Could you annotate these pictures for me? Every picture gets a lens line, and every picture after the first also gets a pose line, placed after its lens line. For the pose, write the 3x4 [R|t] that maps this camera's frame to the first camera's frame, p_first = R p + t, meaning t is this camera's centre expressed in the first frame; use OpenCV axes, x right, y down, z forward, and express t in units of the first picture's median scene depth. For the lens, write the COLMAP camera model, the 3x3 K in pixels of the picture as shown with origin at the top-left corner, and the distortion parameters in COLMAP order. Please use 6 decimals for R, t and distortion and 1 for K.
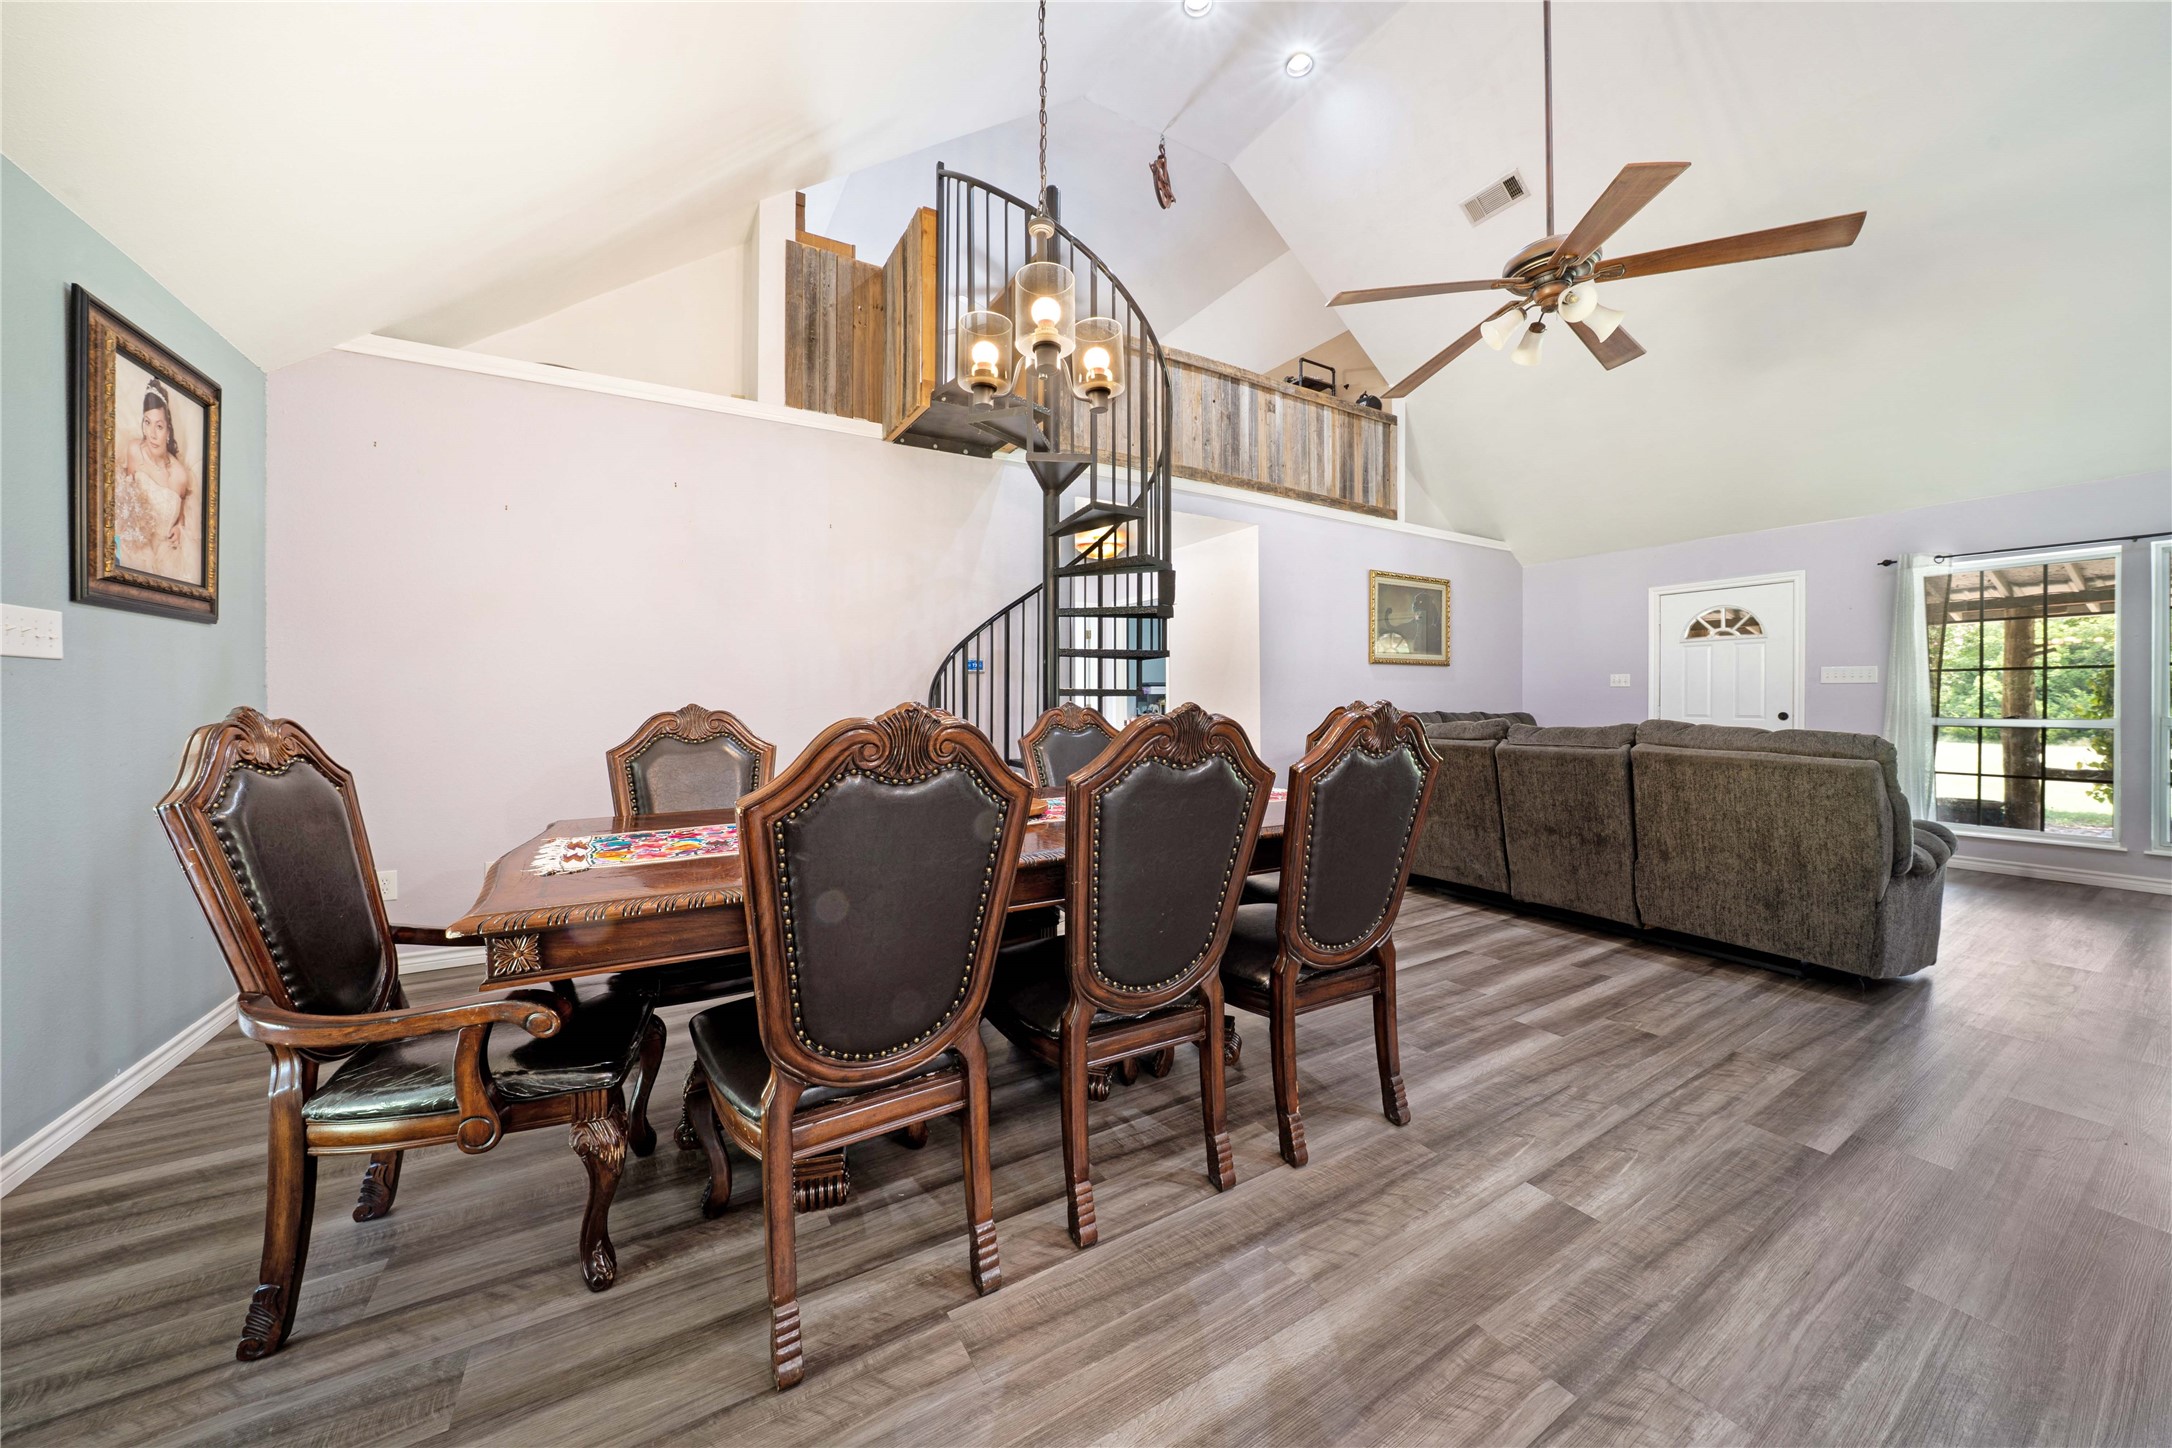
lens RADIAL K [[753.2, 0, 1089.1], [0, 753.2, 707.0], [0, 0, 1]] dist [-0.031365, 0.006487]
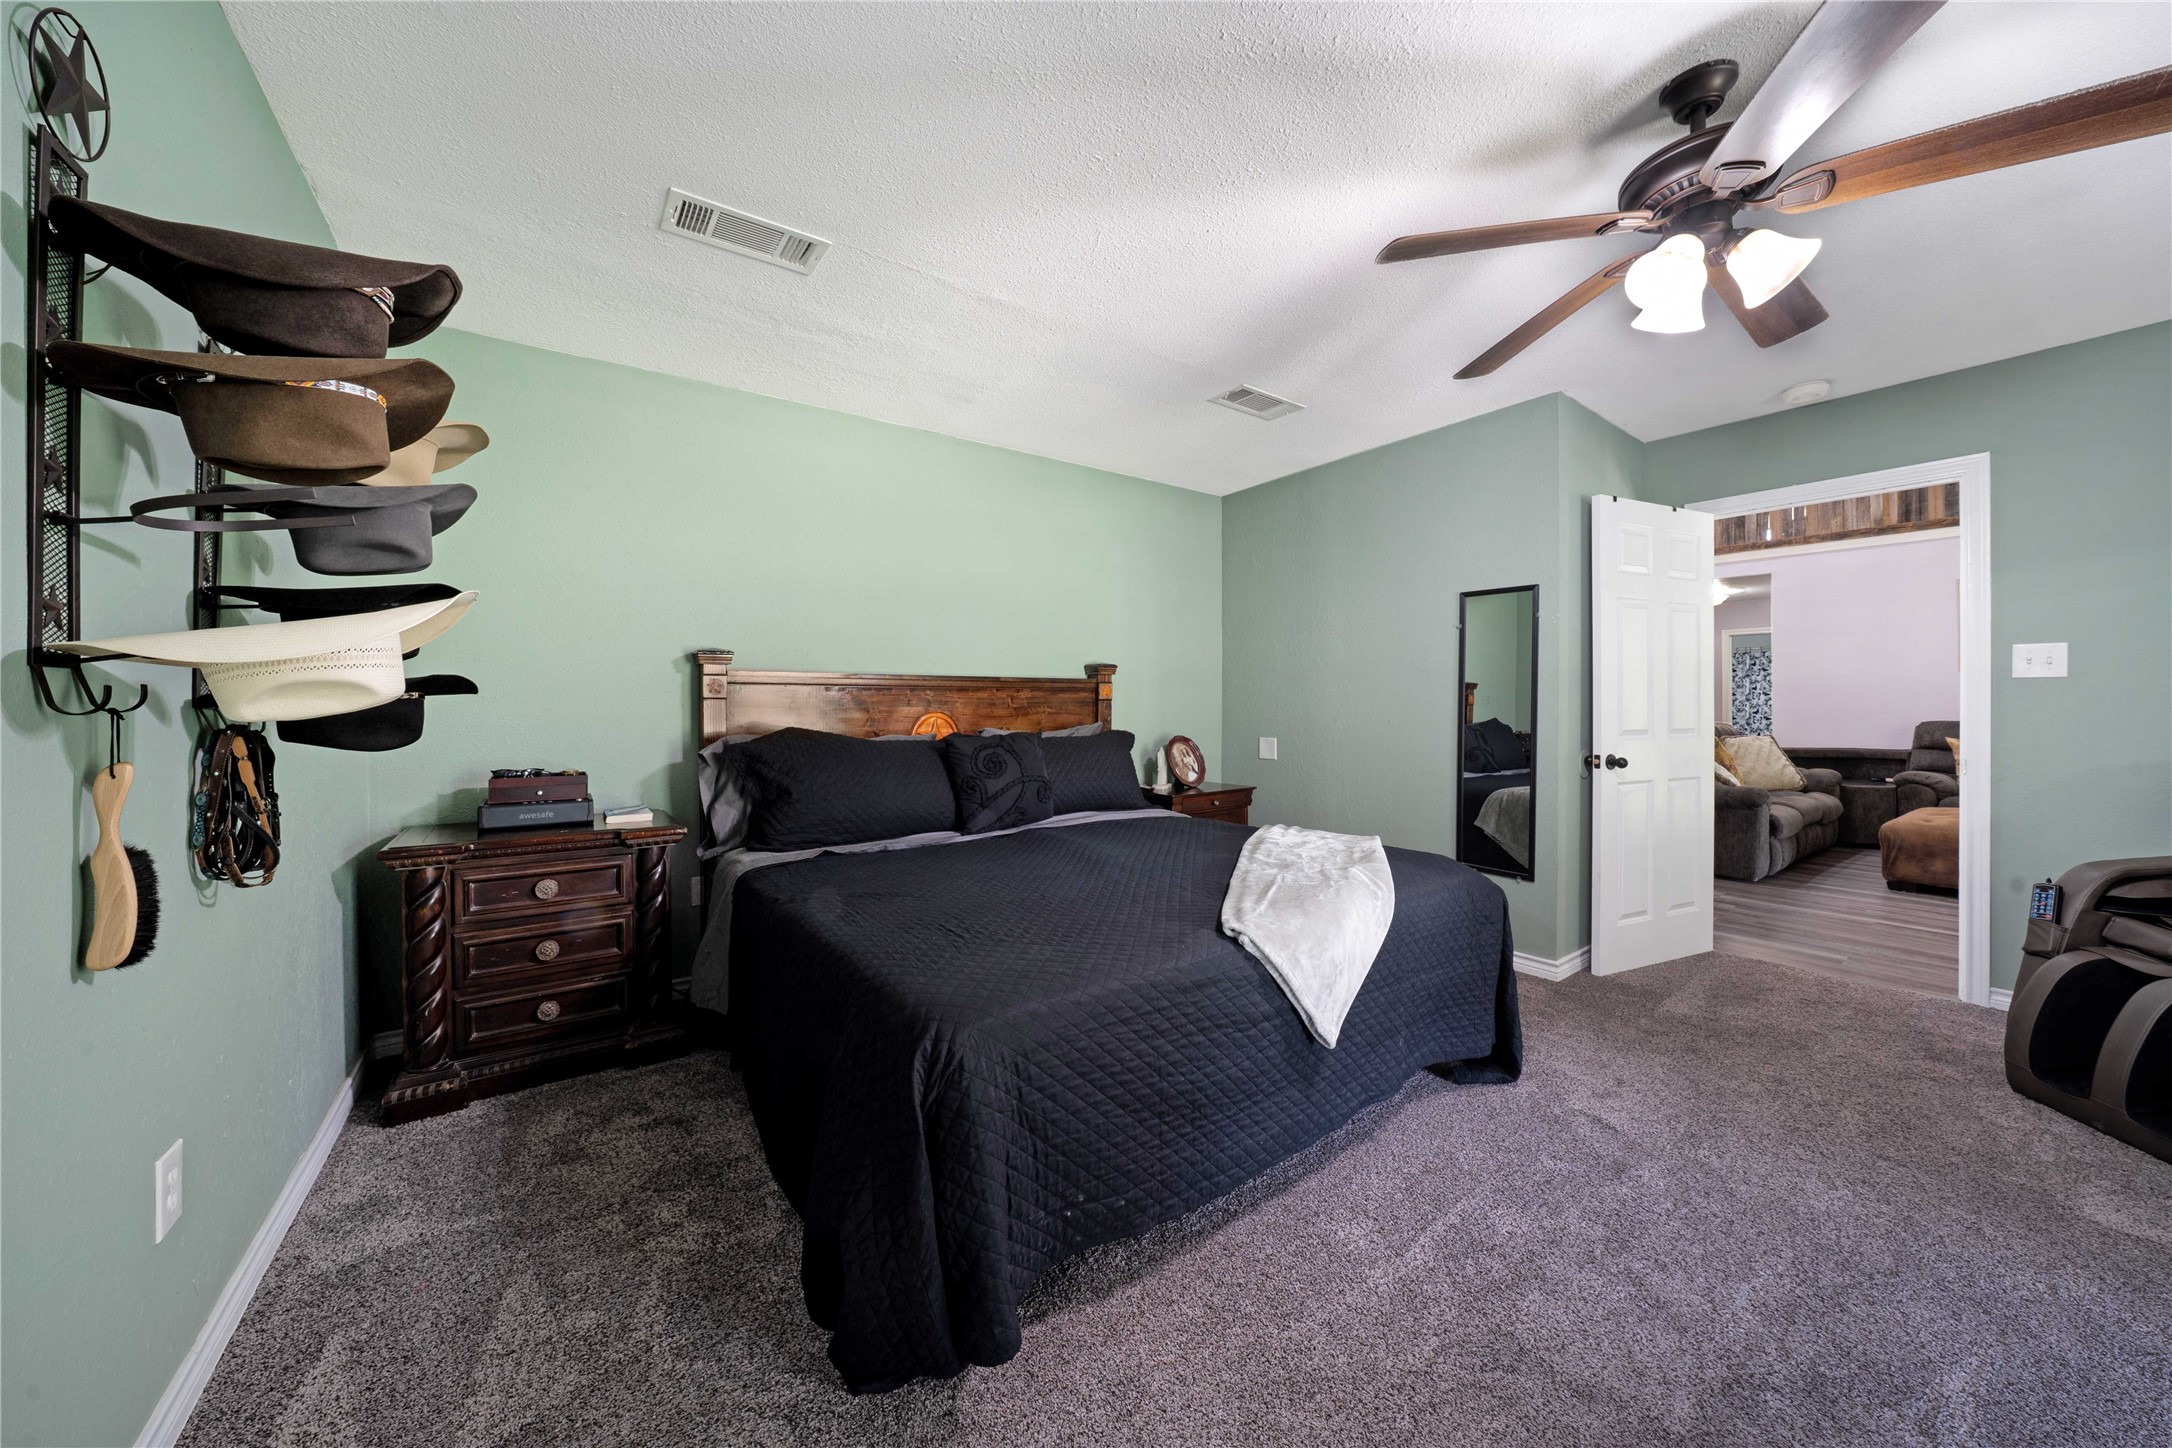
lens RADIAL K [[753.2, 0, 1089.1], [0, 753.2, 707.0], [0, 0, 1]] dist [-0.031365, 0.006487]
pose [[0.090830, 0.004414, -0.995857, 1.433309], [-0.002756, 0.999987, 0.004181, -0.012233], [0.995863, 0.002365, 0.090841, -0.306430]]
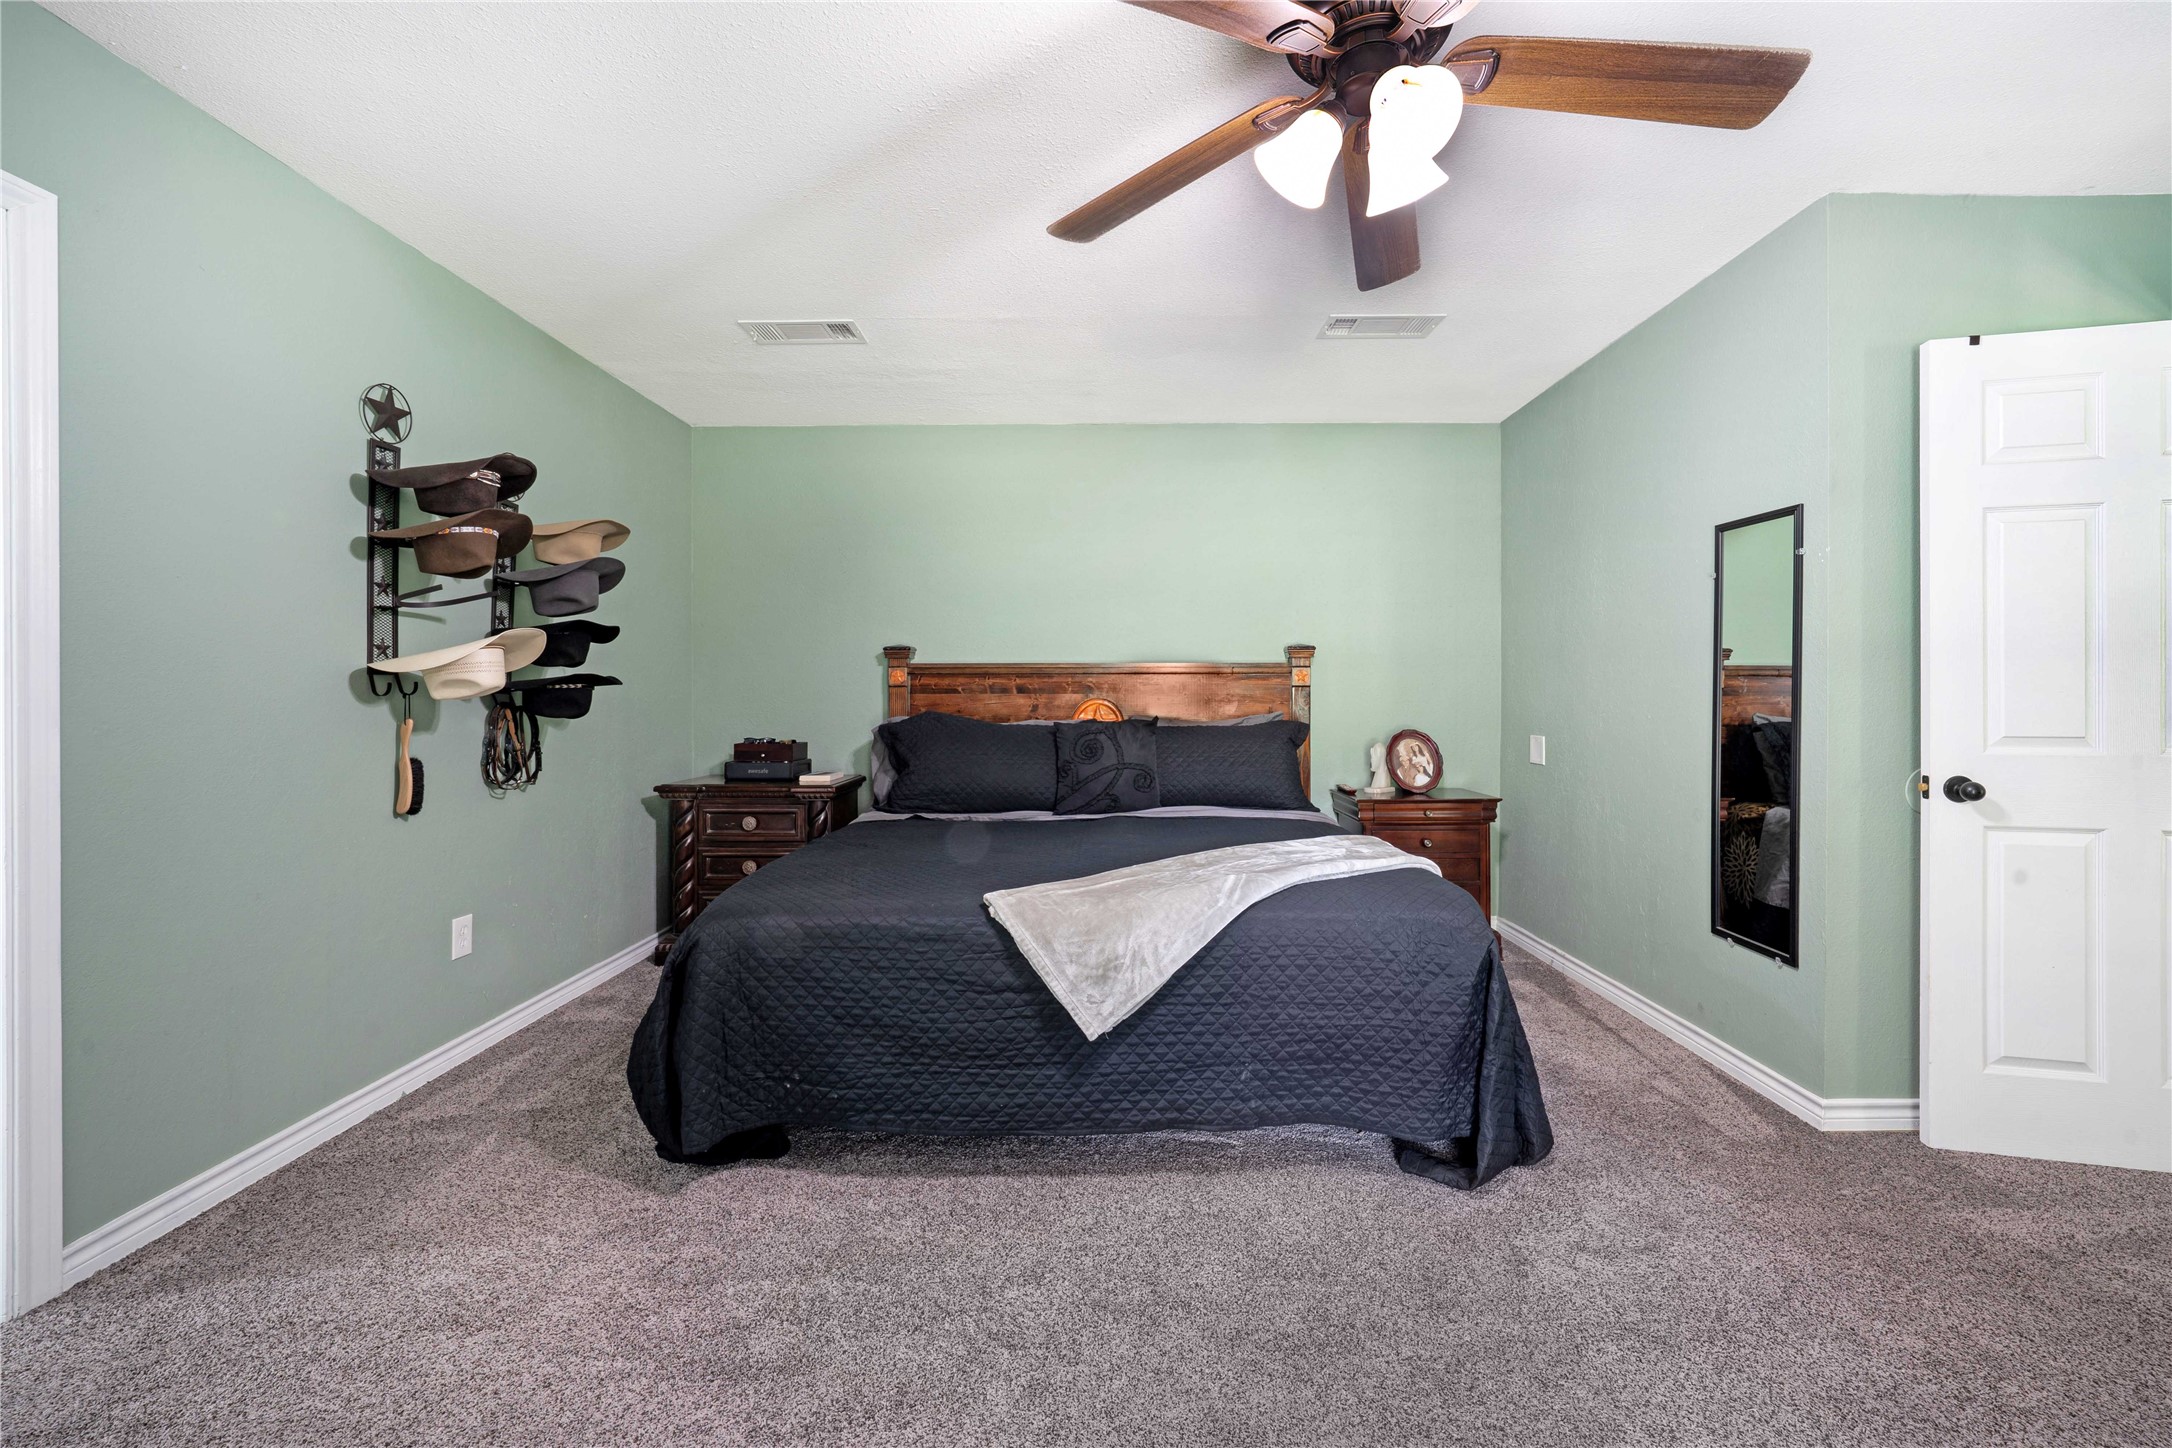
lens RADIAL K [[883.8, 0, 1101.5], [0, 883.8, 693.2], [0, 0, 1]] dist [-0.012203, 0.000097]
pose [[-0.516670, 0.002604, -0.856181, 1.440678], [-0.002237, 0.999988, 0.004391, -0.013193], [0.856182, 0.004184, -0.516658, 0.012526]]
